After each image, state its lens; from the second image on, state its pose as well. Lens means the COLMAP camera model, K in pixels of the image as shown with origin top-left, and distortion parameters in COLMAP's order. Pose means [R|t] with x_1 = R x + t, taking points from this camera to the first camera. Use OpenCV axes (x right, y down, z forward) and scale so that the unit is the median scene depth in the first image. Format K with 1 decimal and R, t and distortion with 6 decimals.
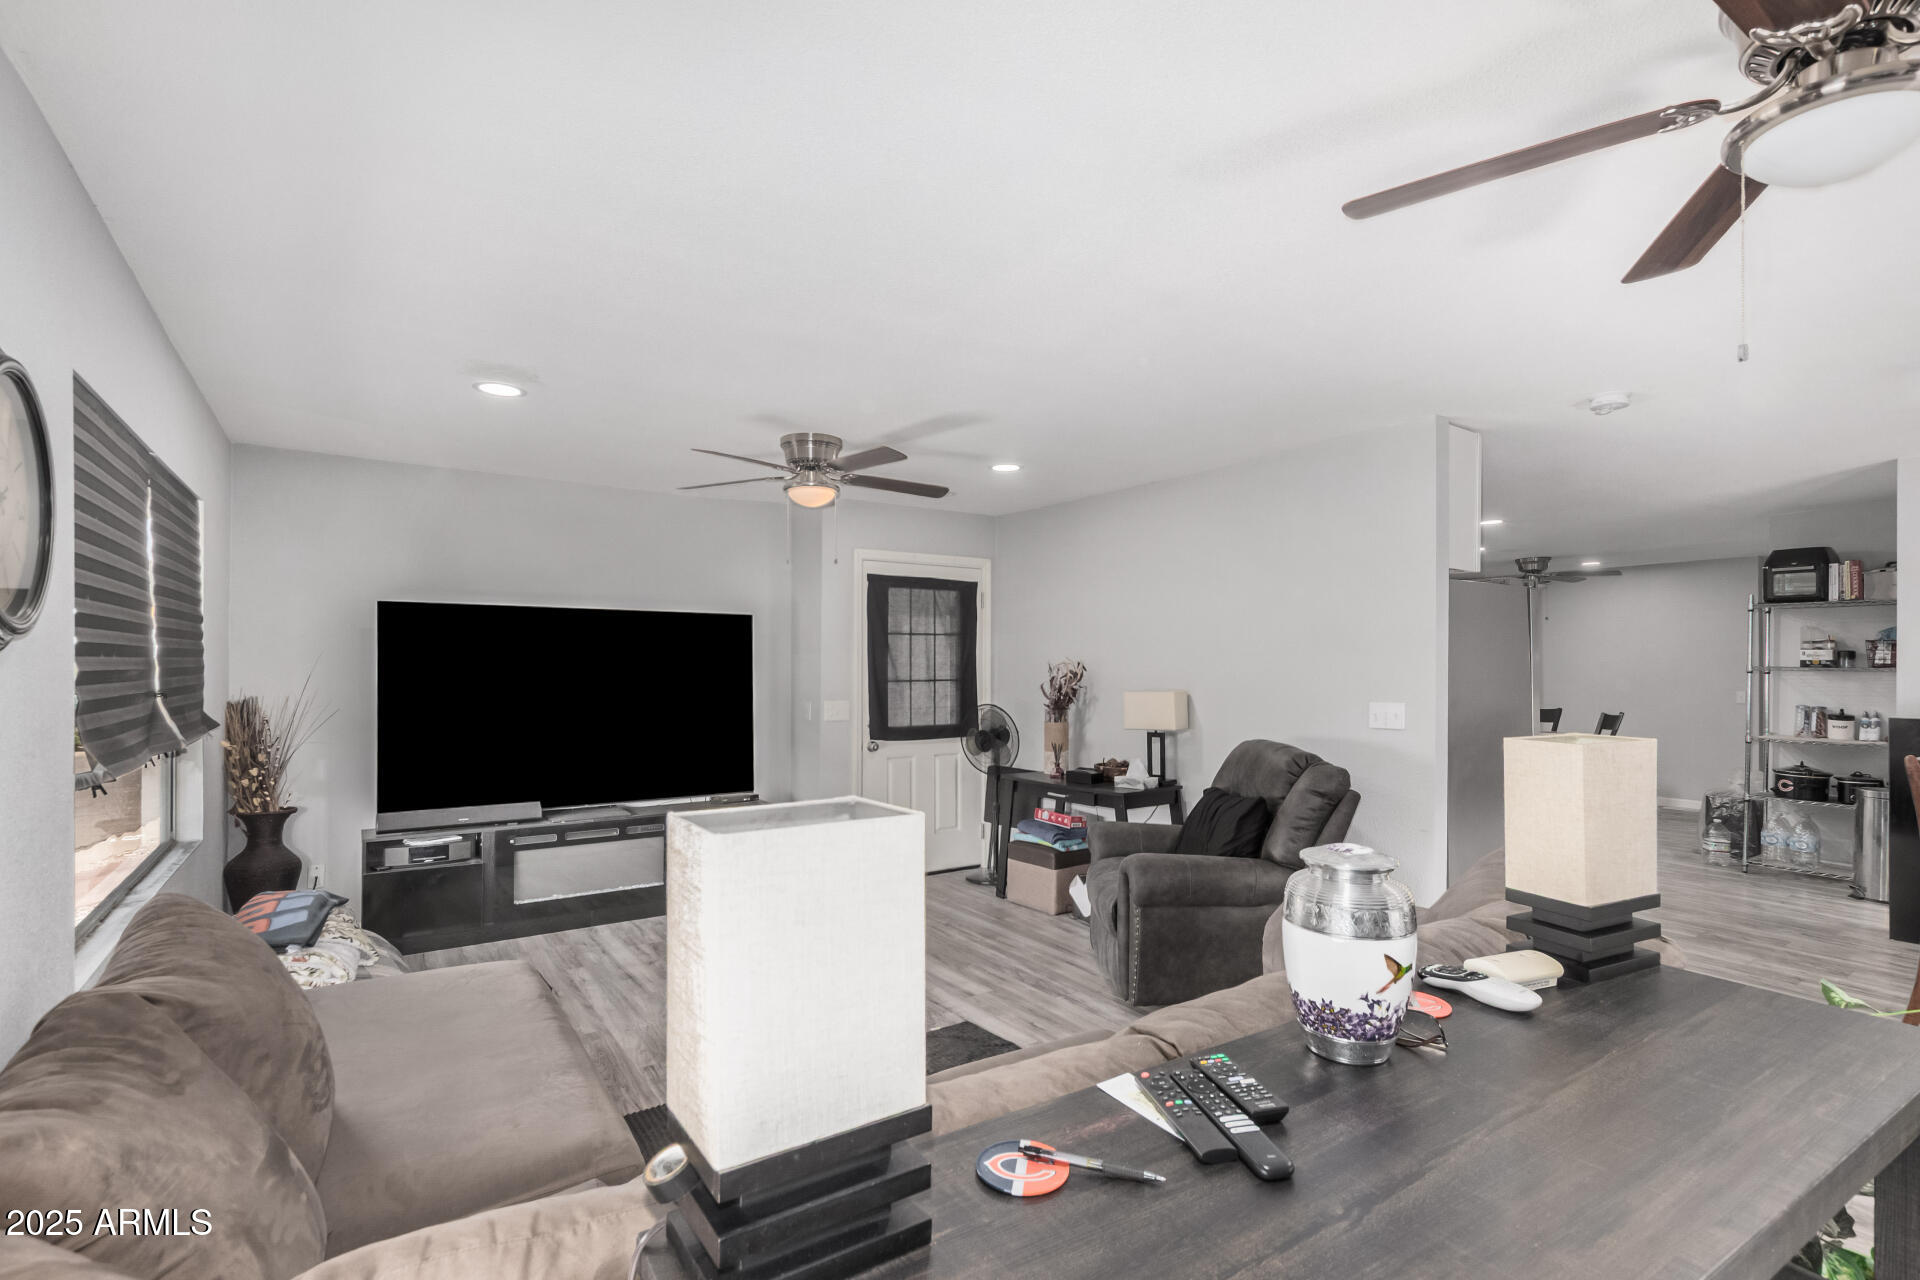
lens RADIAL K [[891.1, 0, 987.2], [0, 891.1, 661.8], [0, 0, 1]] dist [0.009440, -0.004802]
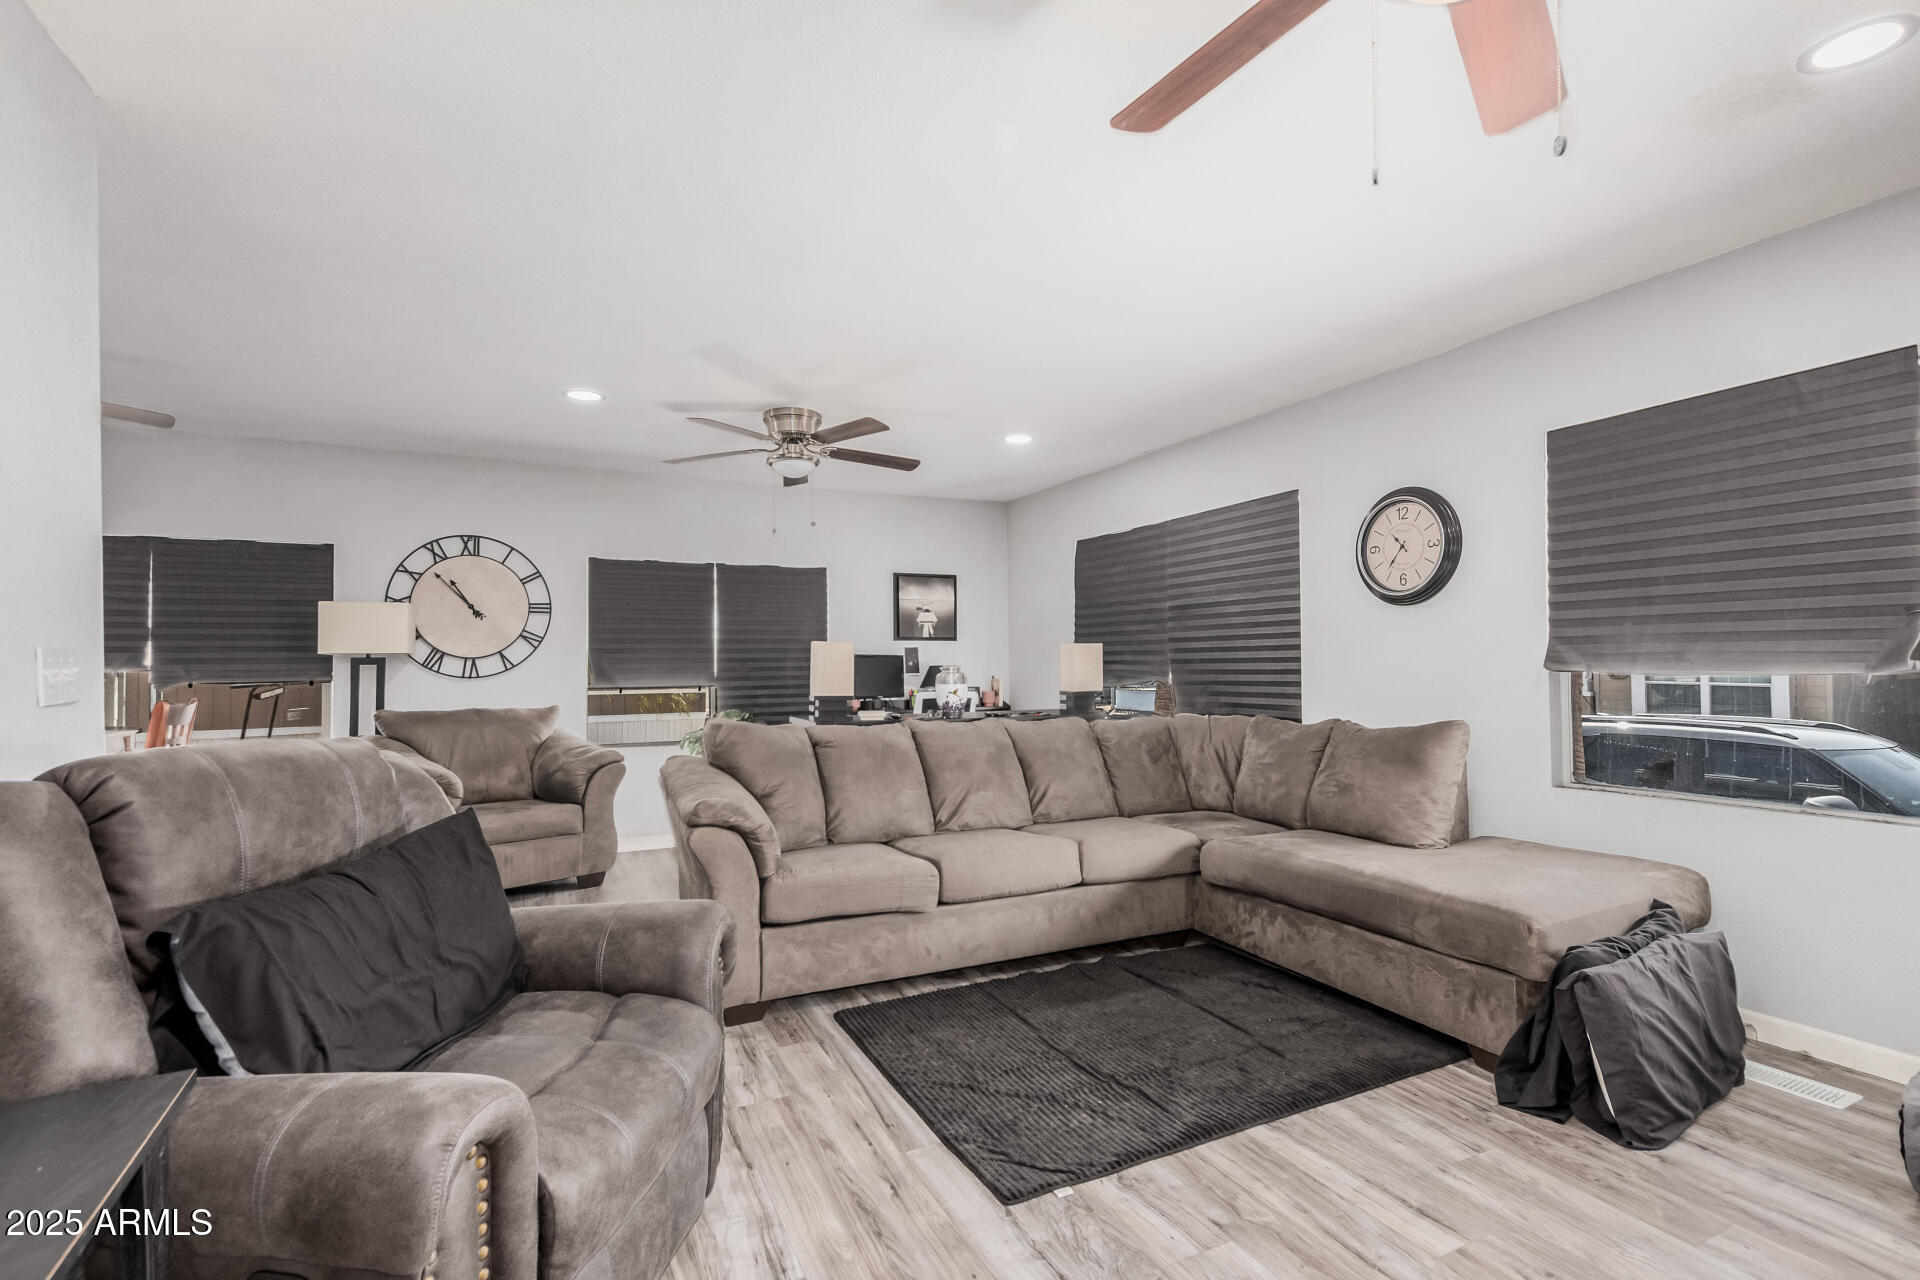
lens RADIAL K [[891.1, 0, 968.1], [0, 891.1, 641.2], [0, 0, 1]] dist [0.009440, -0.004802]
pose [[-0.988817, 0.013904, 0.148487, -0.064709], [0.010551, 0.999672, -0.023351, 0.046578], [-0.148763, -0.021523, -0.988639, 1.160916]]
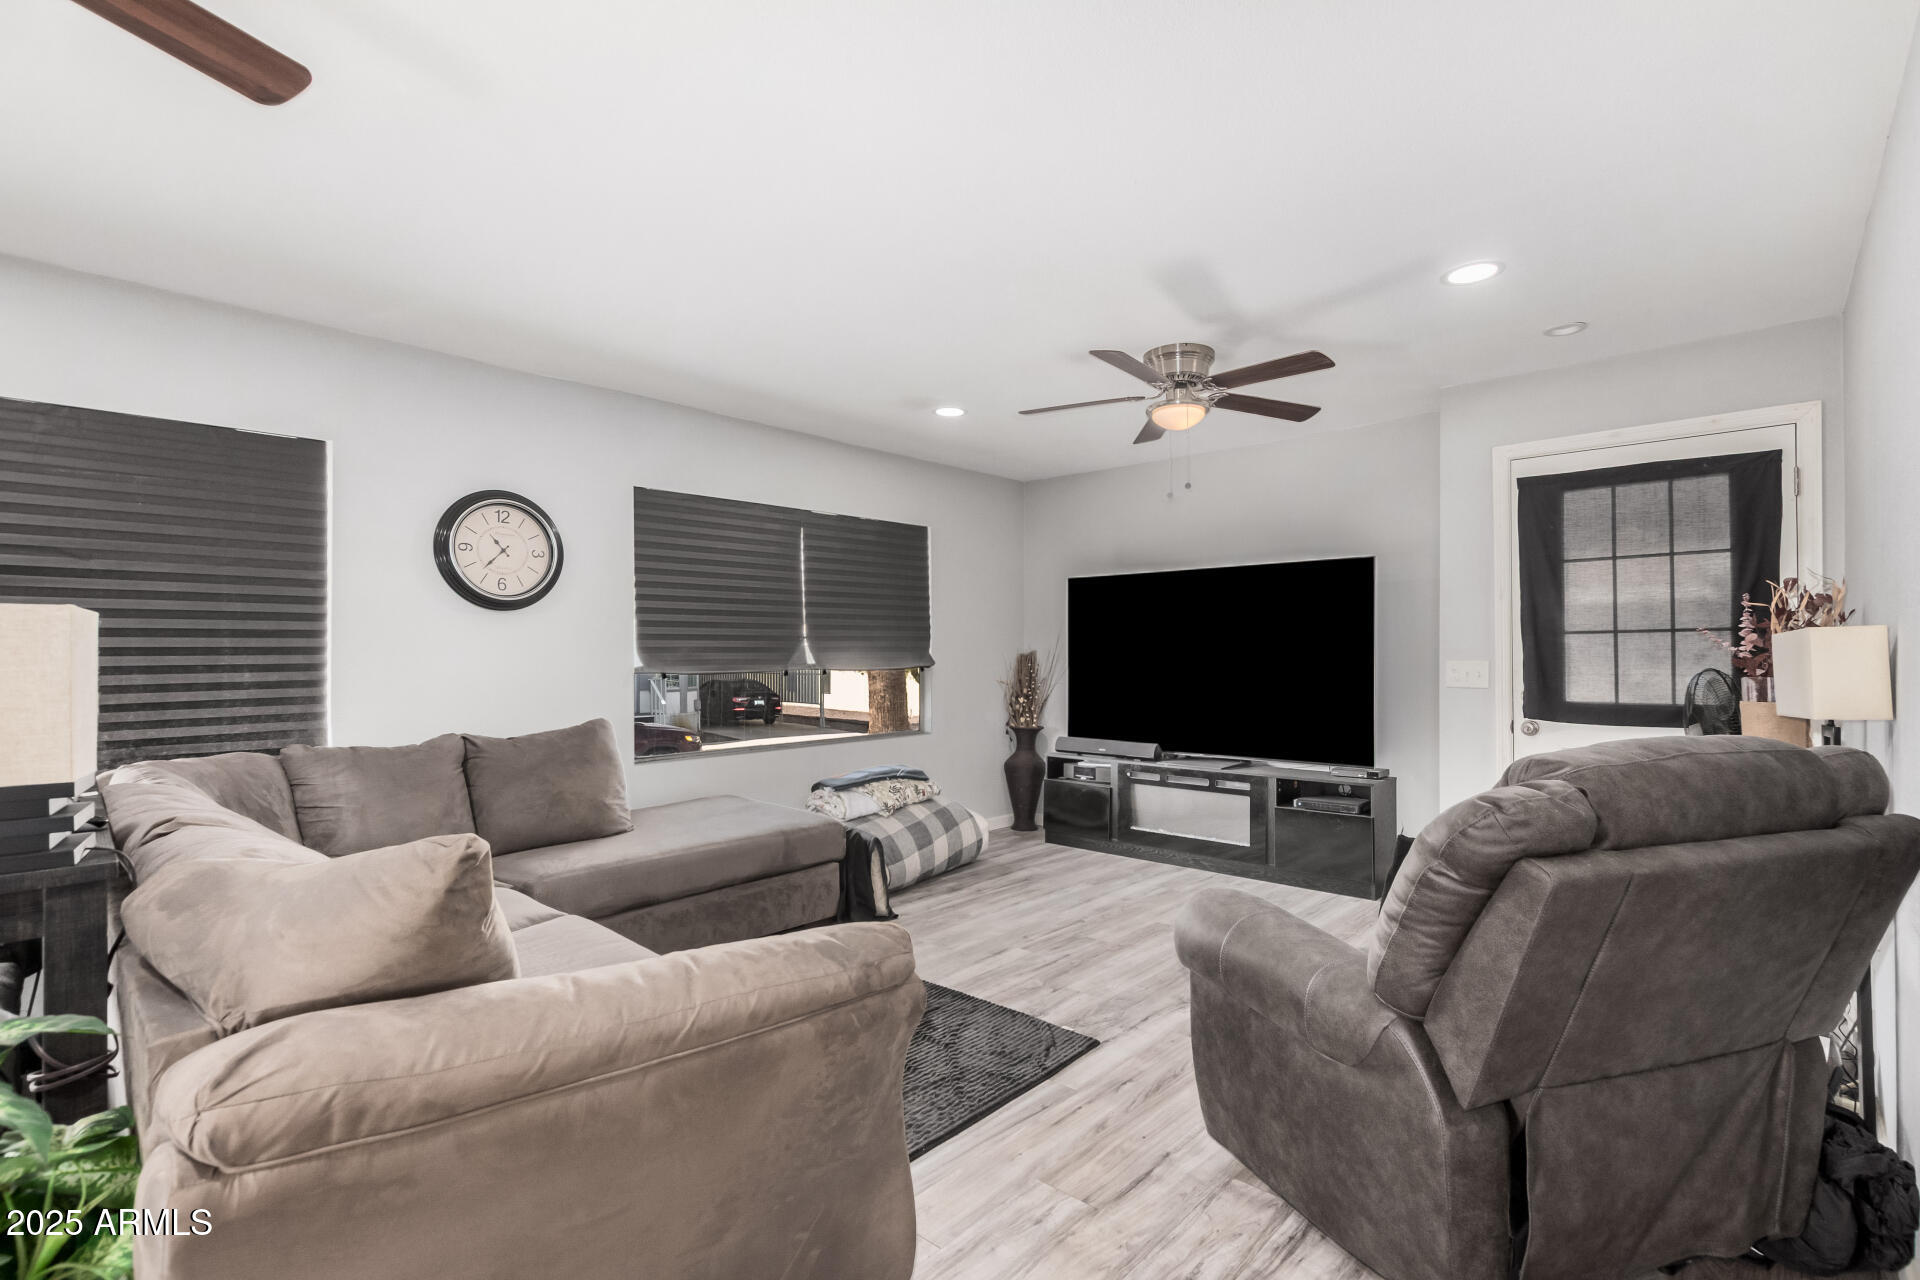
lens RADIAL K [[891.1, 0, 988.8], [0, 891.1, 649.8], [0, 0, 1]] dist [0.009440, -0.004802]
pose [[0.249528, -0.006913, -0.968343, 0.537210], [0.009326, 0.999945, -0.004735, 0.042049], [0.968323, -0.007849, 0.249579, 0.525250]]
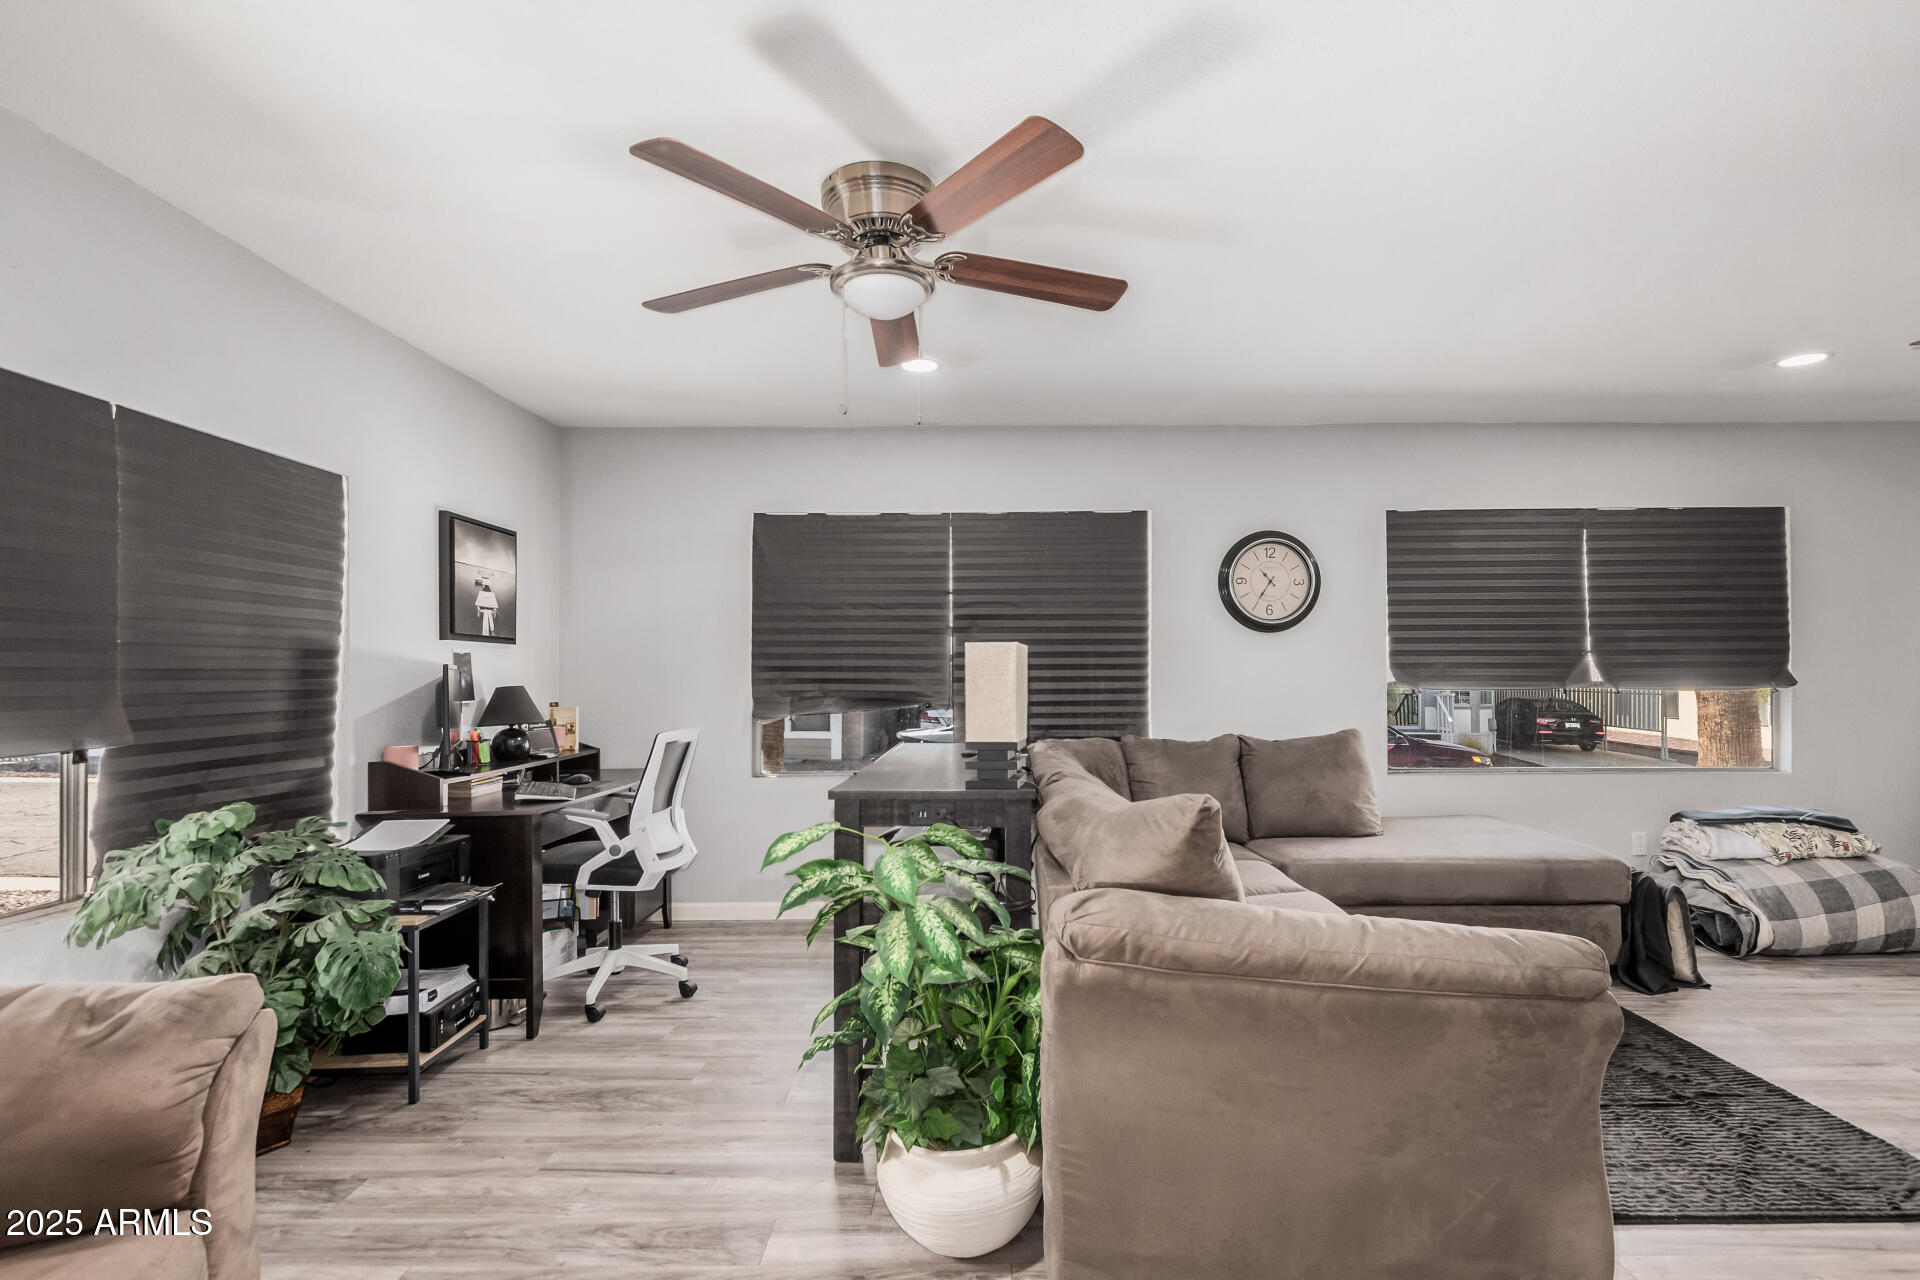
lens RADIAL K [[891.1, 0, 961.3], [0, 891.1, 662.8], [0, 0, 1]] dist [0.009440, -0.004802]
pose [[-0.569525, -0.007799, -0.821937, 0.614060], [0.003455, 0.999923, -0.011882, 0.041278], [0.821967, -0.009607, -0.569455, 0.571116]]
